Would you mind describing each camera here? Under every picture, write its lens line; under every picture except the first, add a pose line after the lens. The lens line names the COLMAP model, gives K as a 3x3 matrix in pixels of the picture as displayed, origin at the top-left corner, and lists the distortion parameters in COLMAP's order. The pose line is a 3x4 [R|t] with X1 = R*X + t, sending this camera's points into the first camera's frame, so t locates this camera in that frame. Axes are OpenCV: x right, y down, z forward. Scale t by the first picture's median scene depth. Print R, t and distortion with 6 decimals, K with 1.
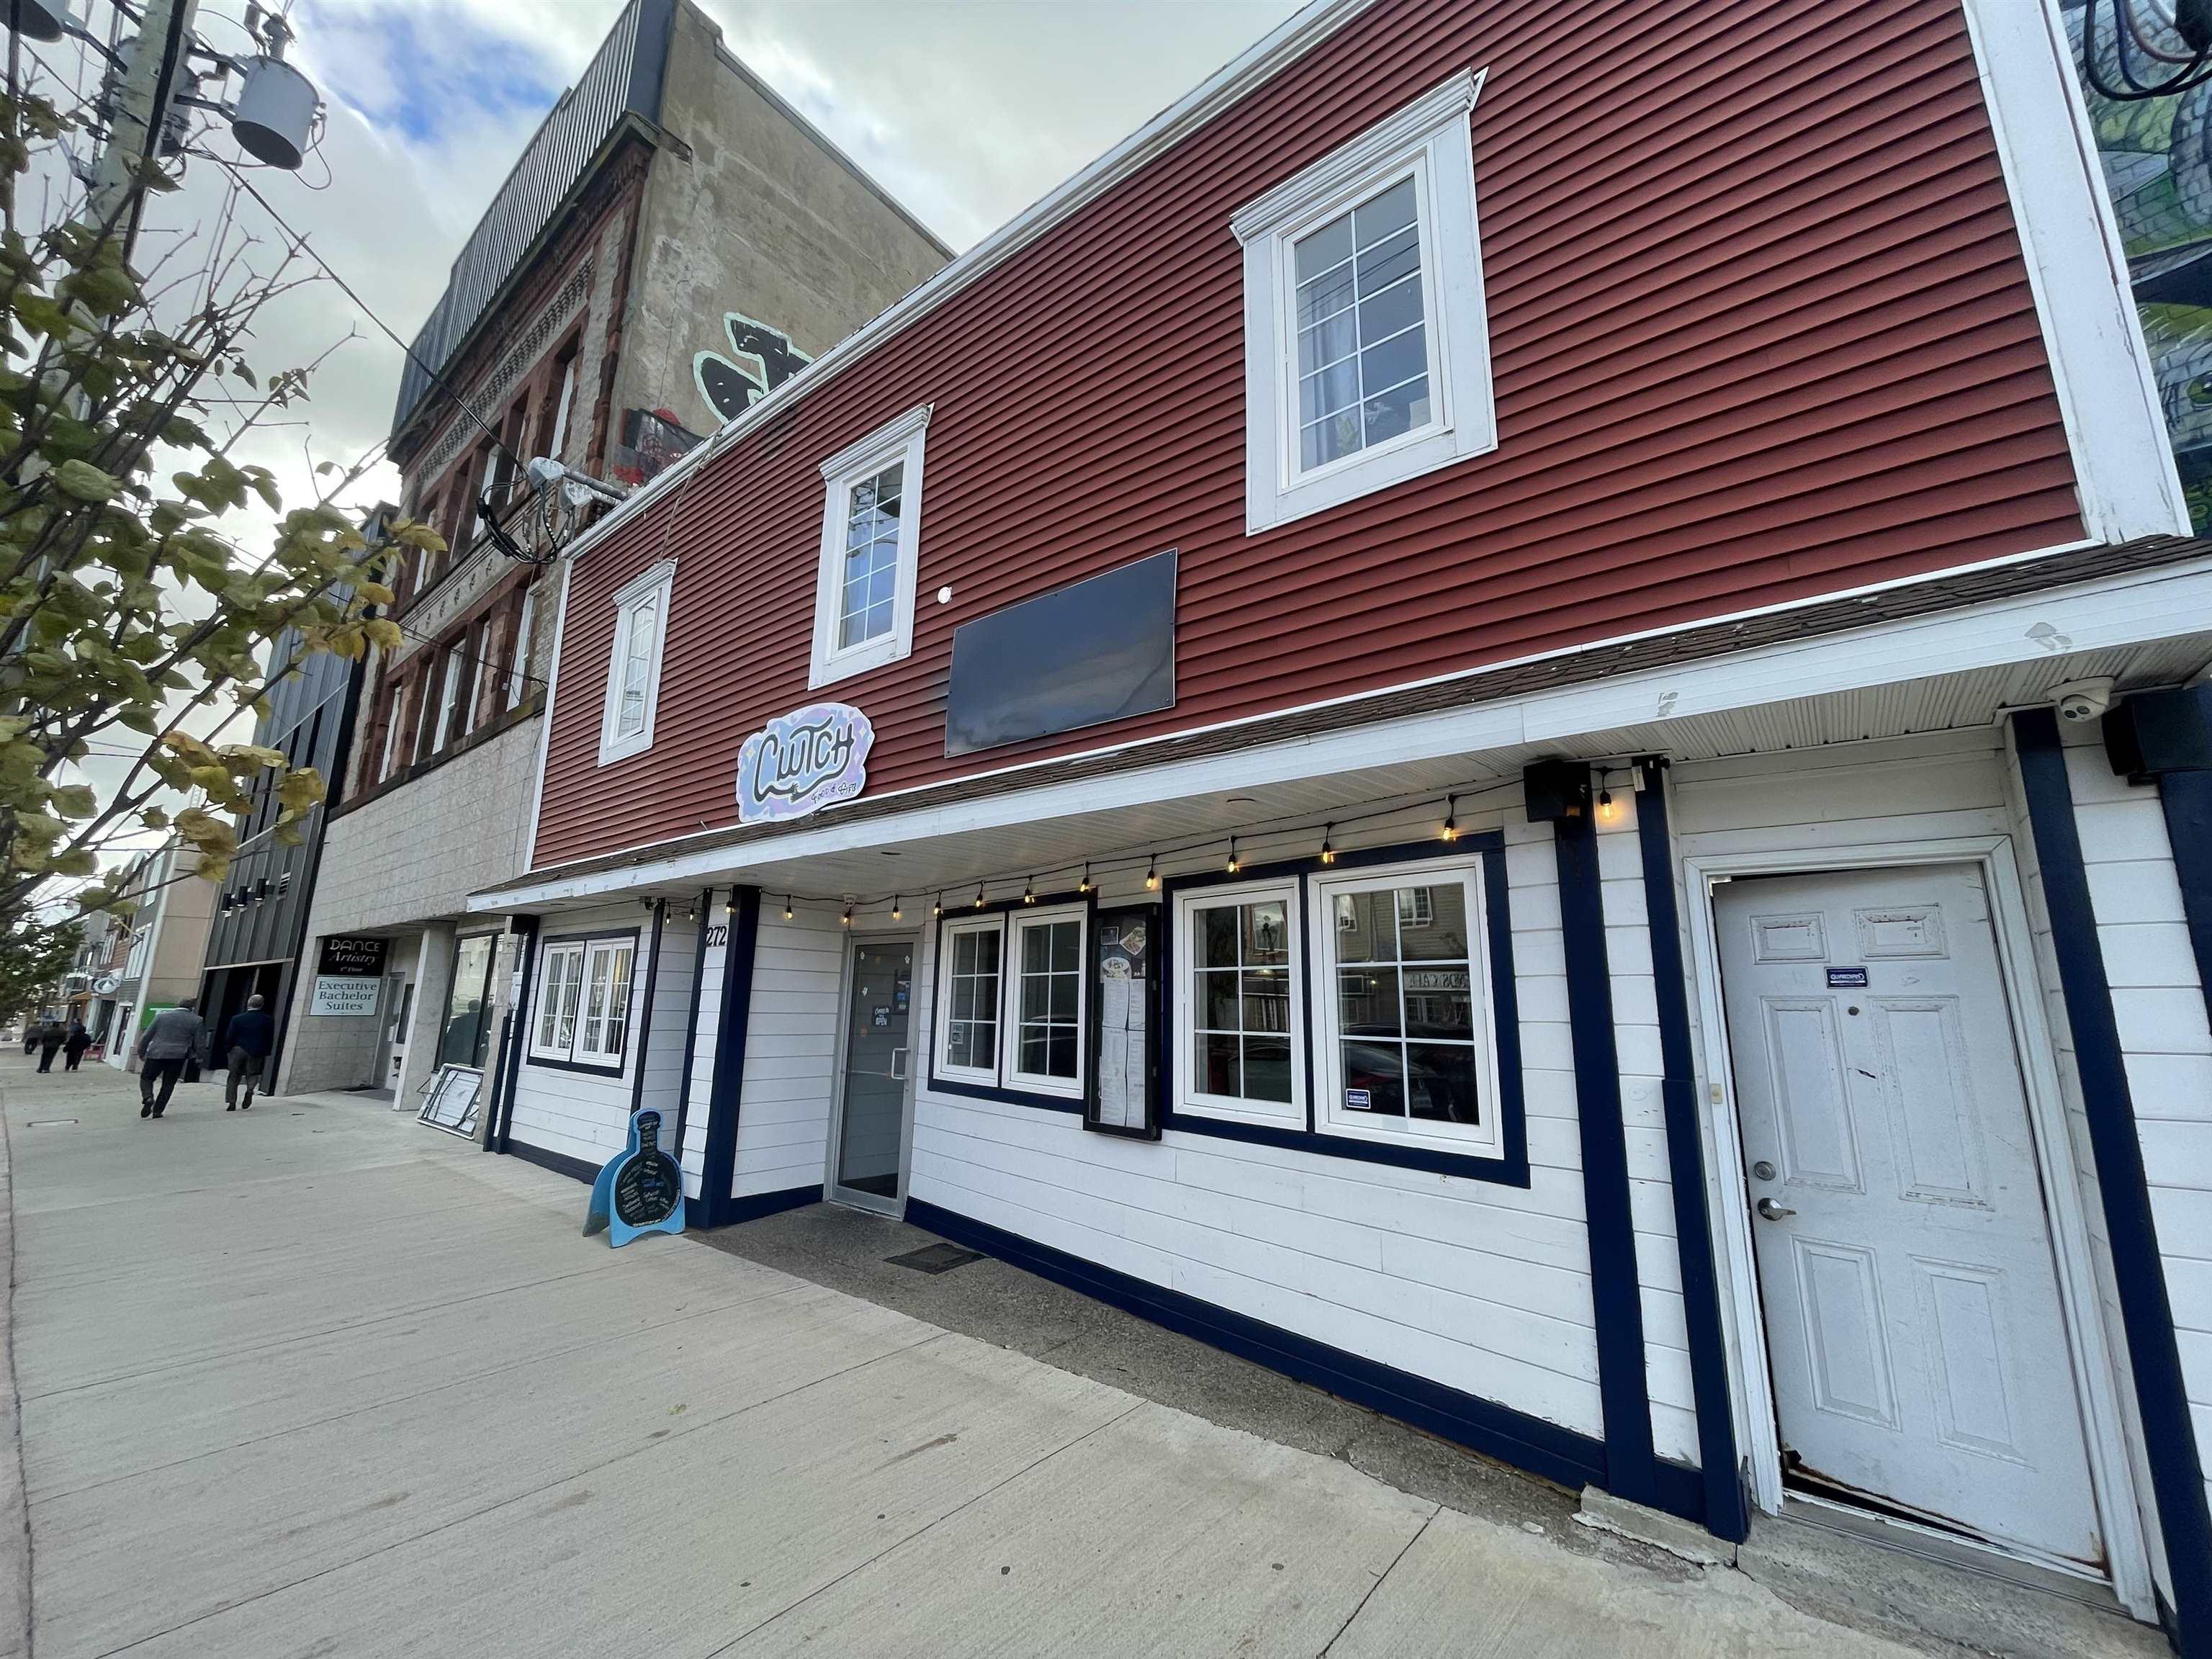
lens RADIAL K [[886.3, 0, 1111.5], [0, 886.3, 828.2], [0, 0, 1]] dist [-0.000170, -0.000758]
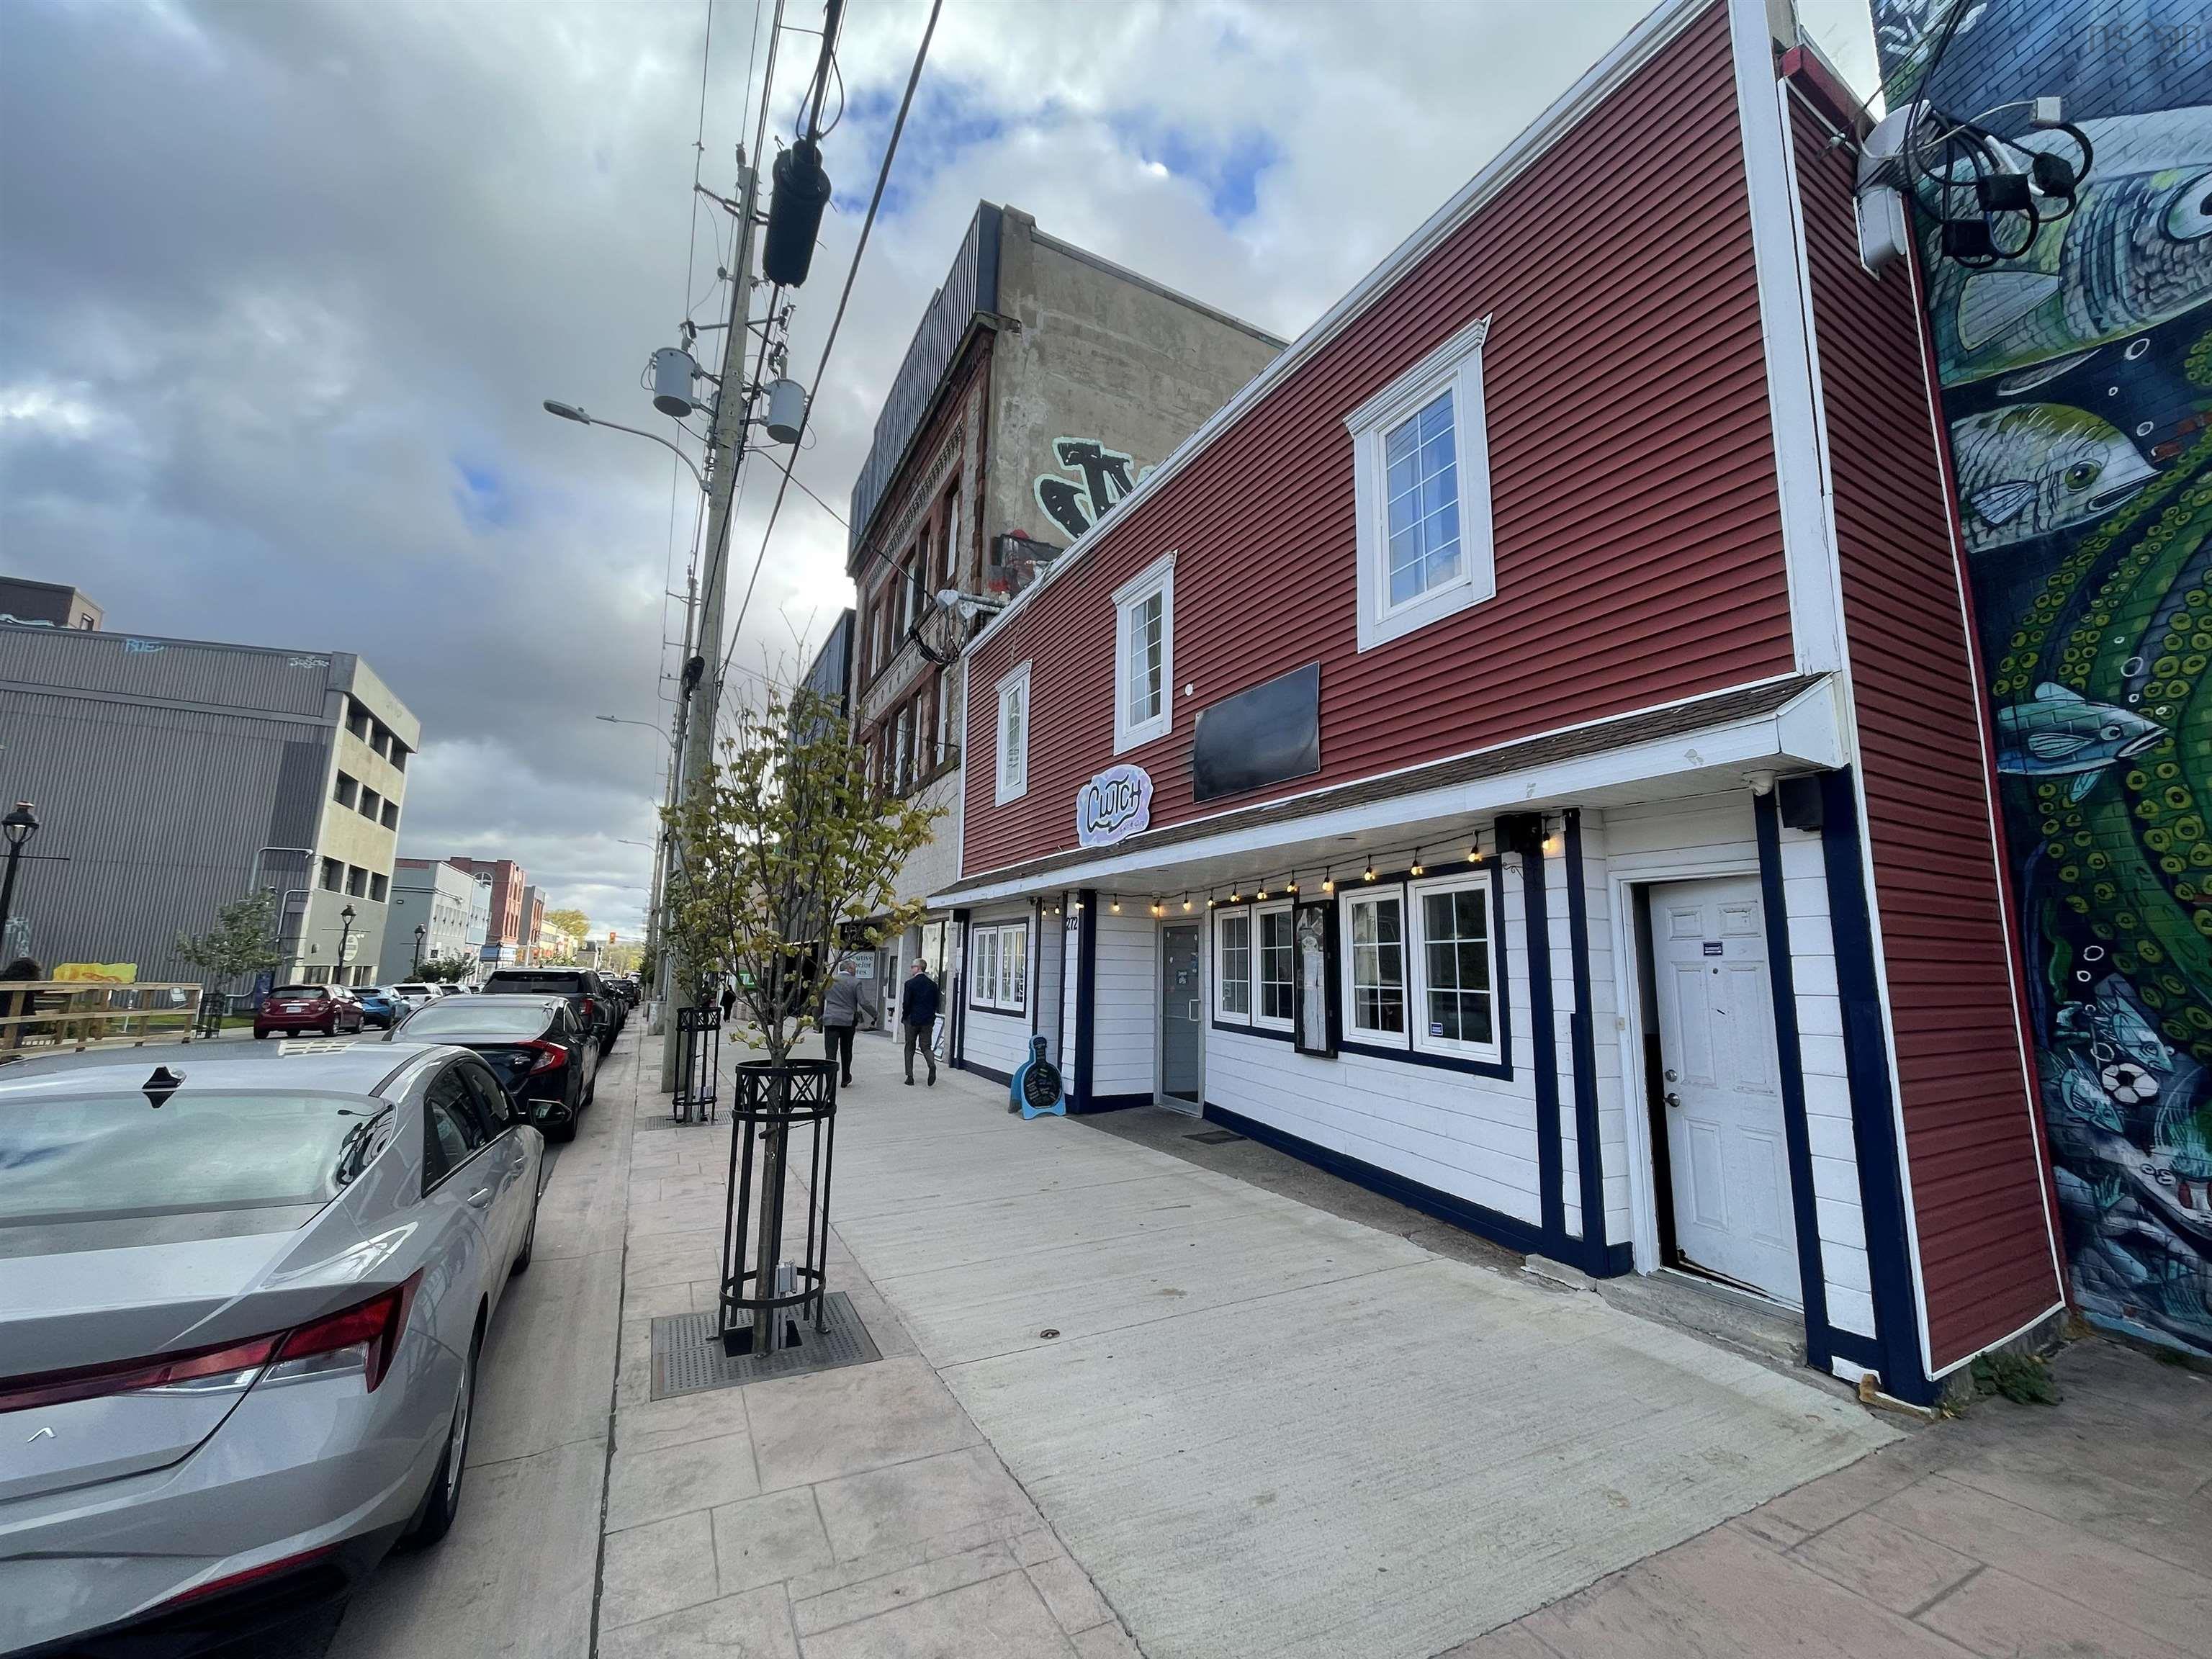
lens RADIAL K [[886.3, 0, 1114.8], [0, 886.3, 827.4], [0, 0, 1]] dist [-0.000170, -0.000758]
pose [[0.918027, -0.063293, -0.391435, 0.313333], [0.077041, 0.996837, 0.019502, -0.092253], [0.388962, -0.048060, 0.919999, -0.490062]]
